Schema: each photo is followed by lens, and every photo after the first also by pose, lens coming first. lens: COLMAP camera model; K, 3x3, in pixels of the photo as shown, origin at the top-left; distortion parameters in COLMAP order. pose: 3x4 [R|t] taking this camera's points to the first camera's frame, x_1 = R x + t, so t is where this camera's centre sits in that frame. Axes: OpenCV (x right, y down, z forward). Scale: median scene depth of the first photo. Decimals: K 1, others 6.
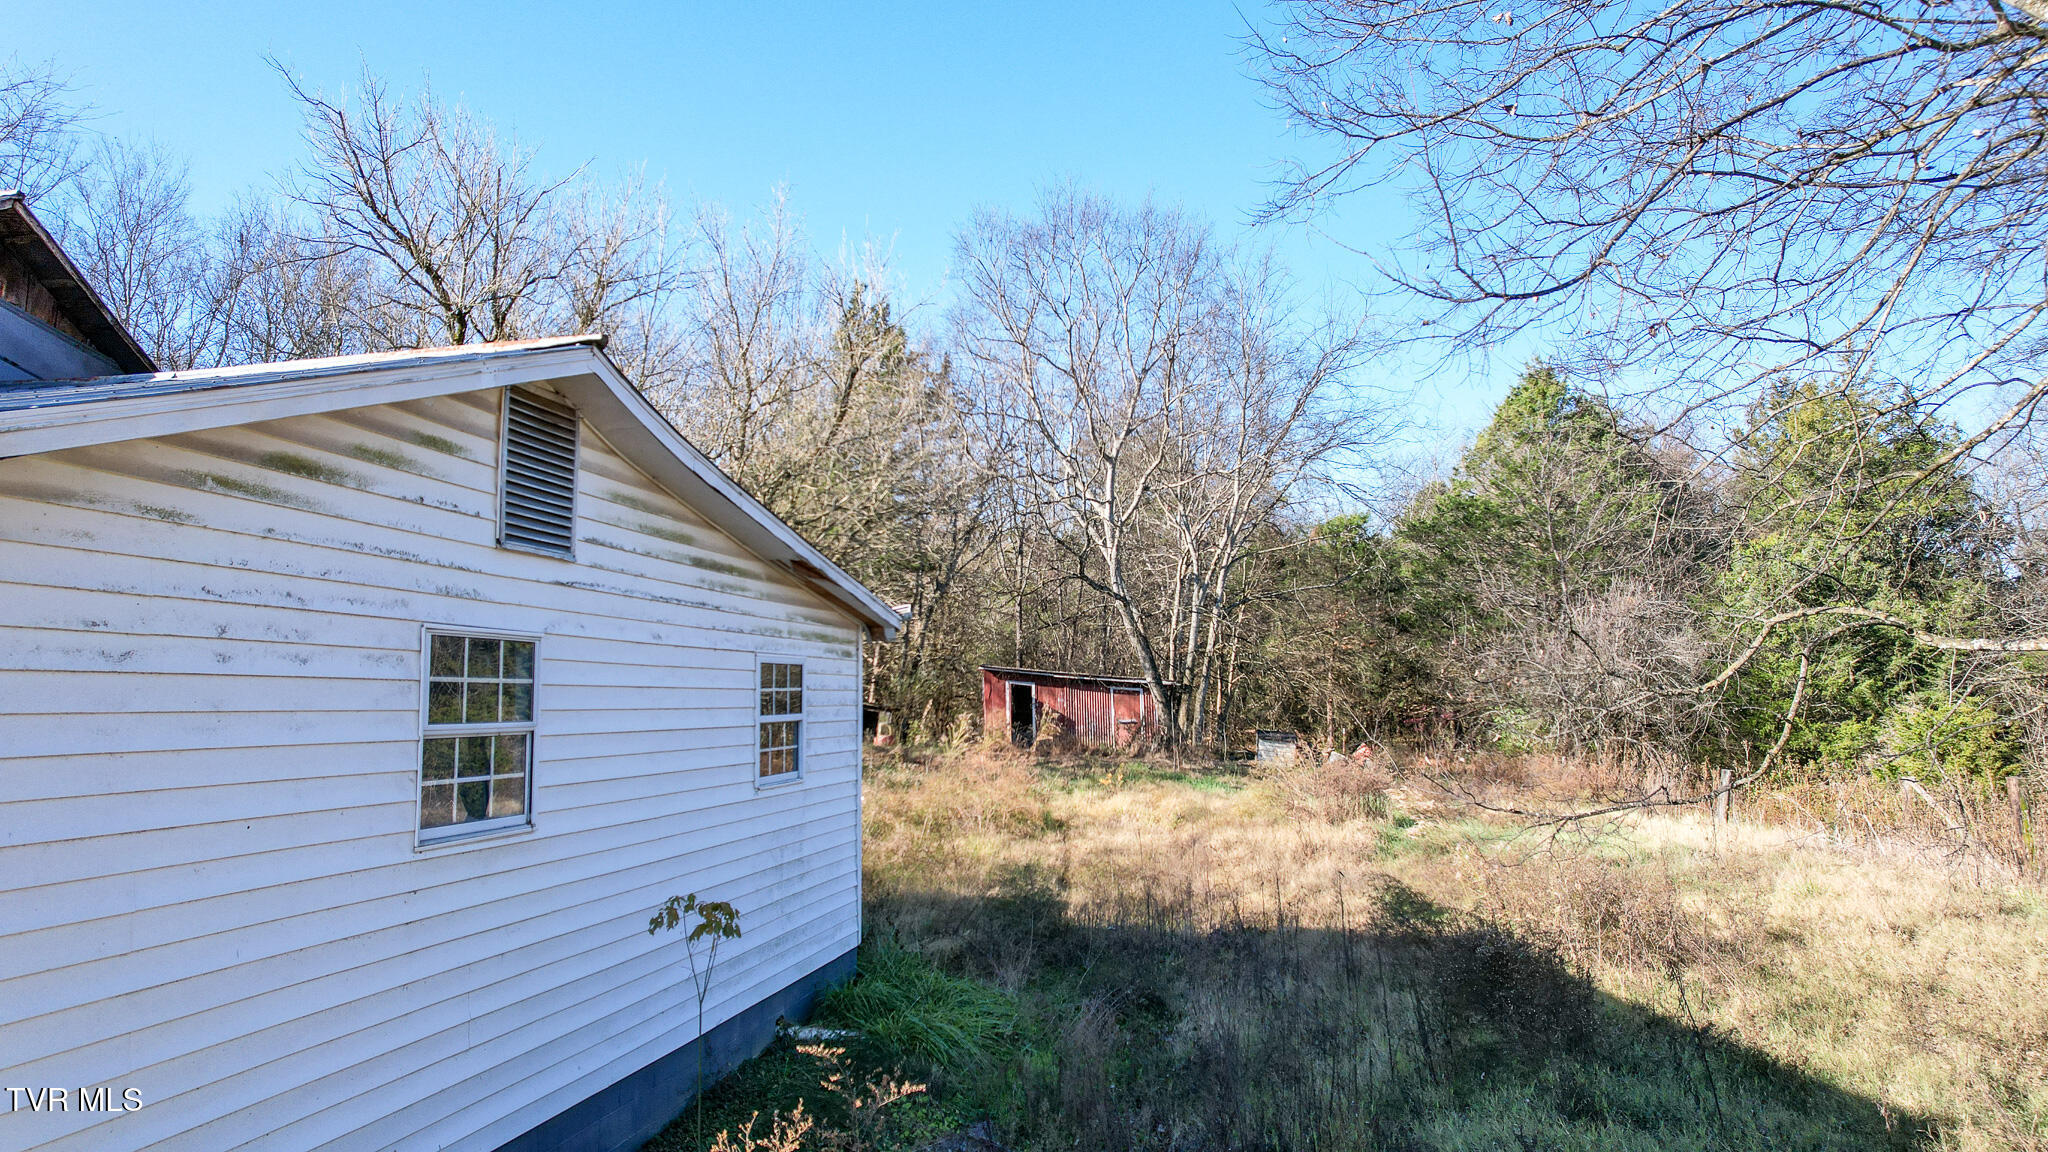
lens RADIAL K [[1297.2, 0, 1024.0], [0, 1297.2, 576.0], [0, 0, 1]] dist [-0.081234, 0.066510]
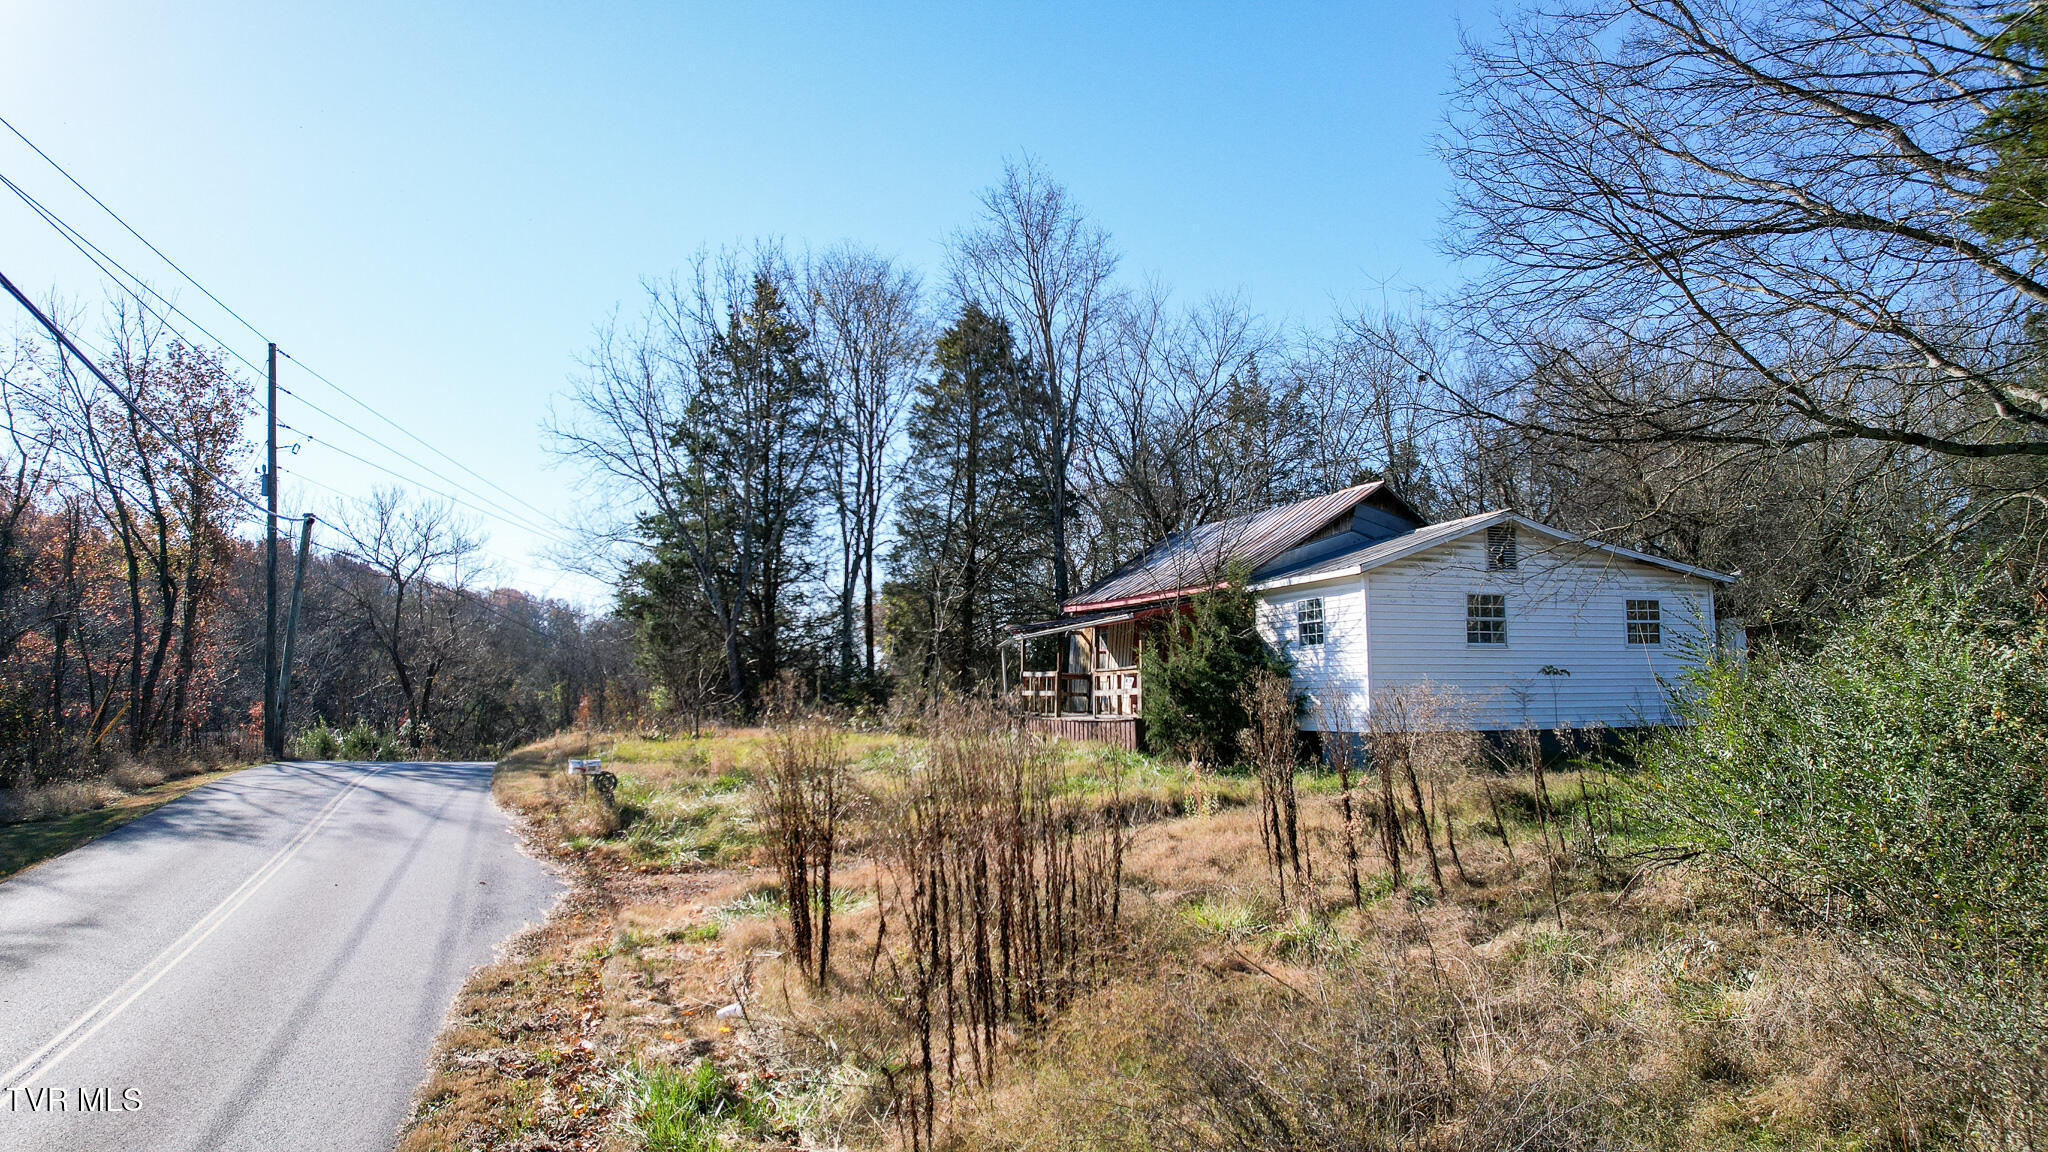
lens RADIAL K [[1297.2, 0, 1024.0], [0, 1297.2, 576.0], [0, 0, 1]] dist [-0.081234, 0.066510]
pose [[0.520560, -0.084049, -0.849678, 0.655093], [0.087493, 0.995156, -0.044836, 0.013330], [0.849330, -0.051001, 0.525392, -0.671011]]
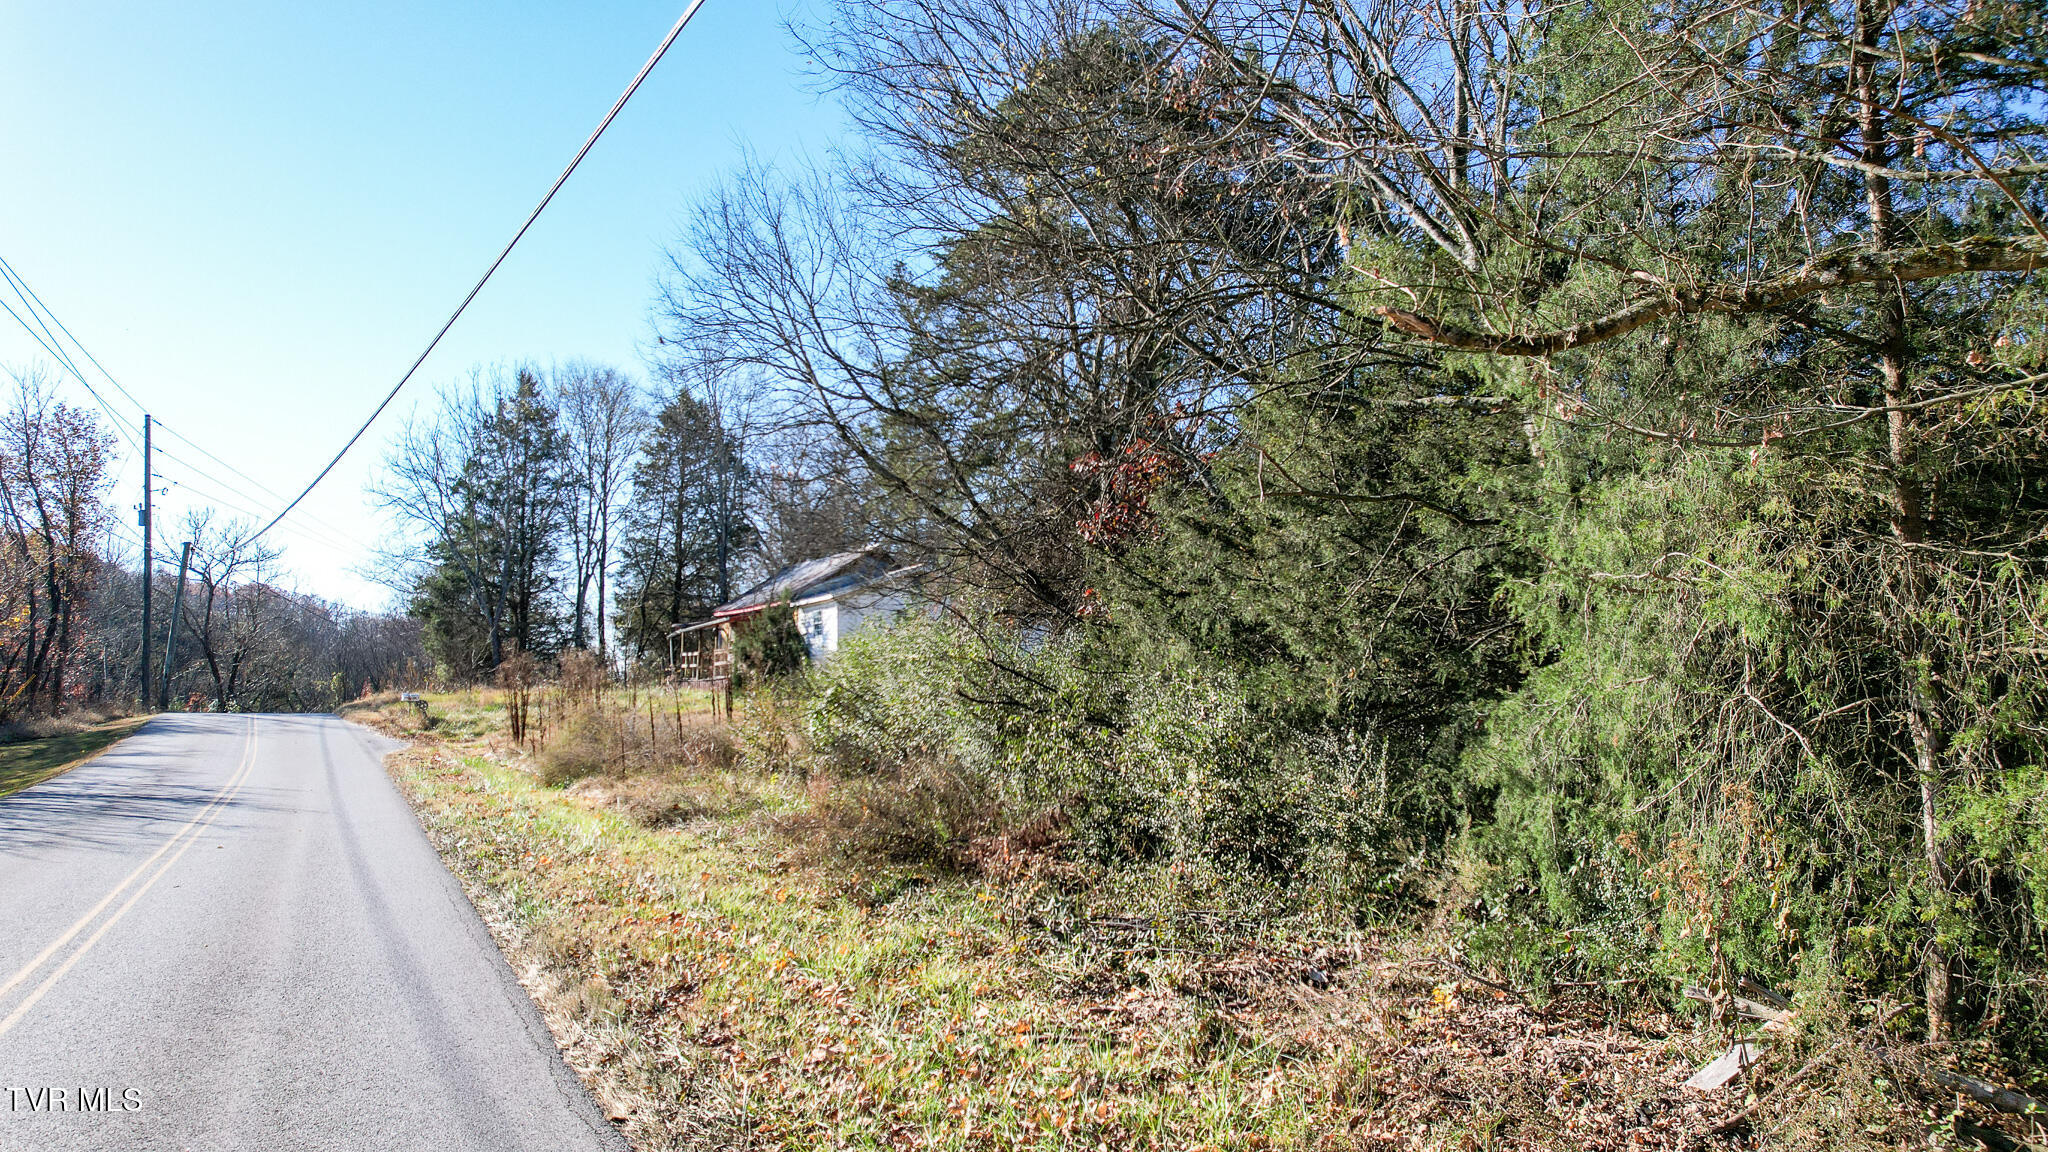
lens RADIAL K [[1297.2, 0, 1024.0], [0, 1297.2, 576.0], [0, 0, 1]] dist [-0.081234, 0.066510]
pose [[0.654959, -0.077825, -0.751647, 1.682059], [0.079551, 0.996256, -0.033833, 0.048422], [0.751466, -0.037635, 0.658698, -1.013696]]
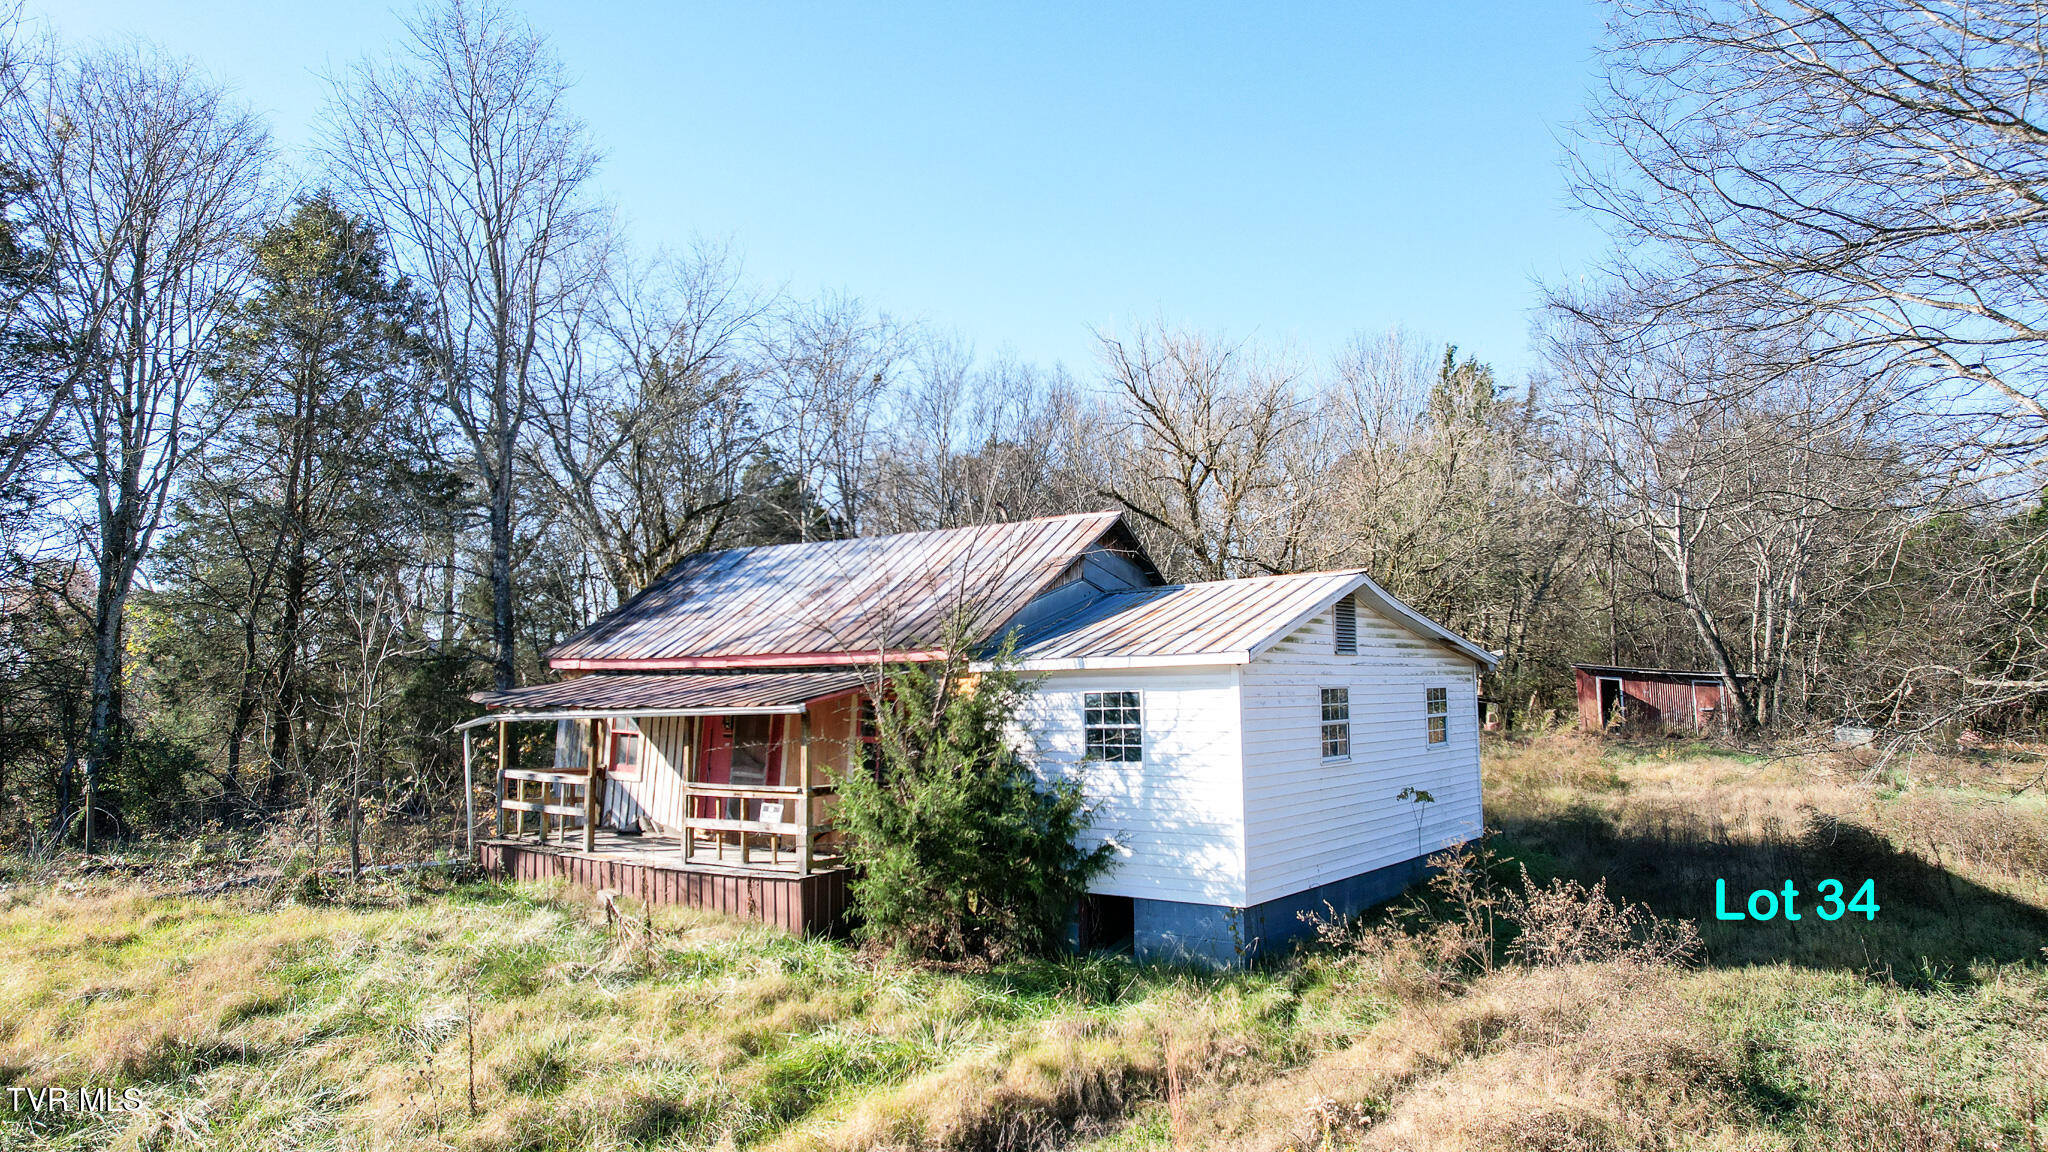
lens RADIAL K [[1297.2, 0, 1024.0], [0, 1297.2, 576.0], [0, 0, 1]] dist [-0.081234, 0.066510]
pose [[0.898004, -0.049279, -0.437220, 0.060571], [0.053421, 0.998568, -0.002828, -0.067459], [0.436733, -0.020818, 0.899350, -0.539427]]
